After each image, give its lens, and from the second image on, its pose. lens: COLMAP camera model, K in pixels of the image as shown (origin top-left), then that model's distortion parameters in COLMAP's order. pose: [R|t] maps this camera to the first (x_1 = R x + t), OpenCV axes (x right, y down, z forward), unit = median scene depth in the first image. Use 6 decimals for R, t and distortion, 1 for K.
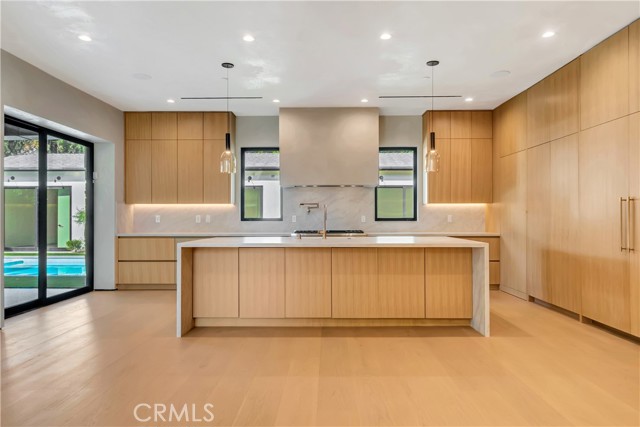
lens RADIAL K [[431.6, 0, 320.0], [0, 431.6, 213.5], [0, 0, 1]] dist [-0.002839, -0.001368]
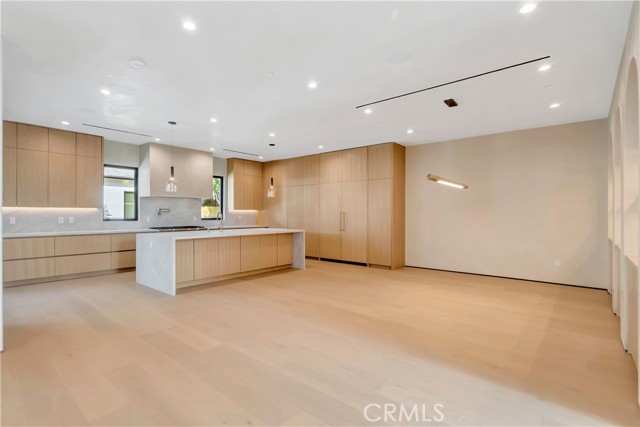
lens RADIAL K [[309.5, 0, 320.0], [0, 309.5, 213.5], [0, 0, 1]] dist [-0.000728, 0.000211]
pose [[0.636279, 0.004196, 0.771447, -0.509378], [-0.009828, 0.999948, 0.002667, -0.015754], [-0.771396, -0.009279, 0.636288, -0.089280]]
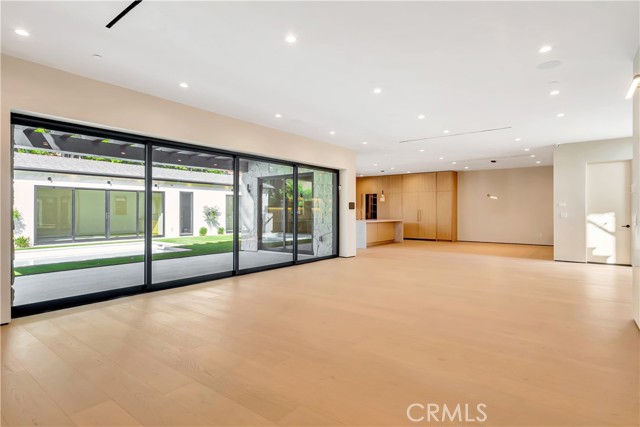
lens RADIAL K [[336.0, 0, 320.0], [0, 336.0, 213.5], [0, 0, 1]] dist [0.003302, 0.000234]
pose [[0.603978, 0.003622, 0.796993, -1.577386], [-0.009546, 0.999951, 0.002689, 0.003571], [-0.796944, -0.009232, 0.603983, -0.194164]]
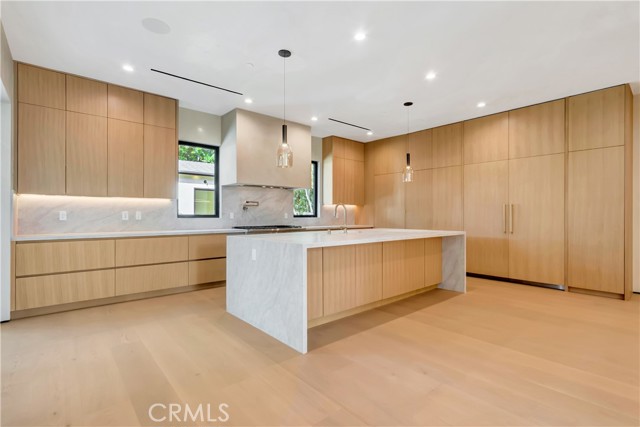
lens RADIAL K [[305.0, 0, 320.0], [0, 305.0, 213.5], [0, 0, 1]] dist [-0.000711, 0.000189]
pose [[0.750094, 0.005660, 0.661307, -0.411872], [-0.007940, 0.999968, 0.000447, 0.005033], [-0.661284, -0.005586, 0.750115, 0.309156]]
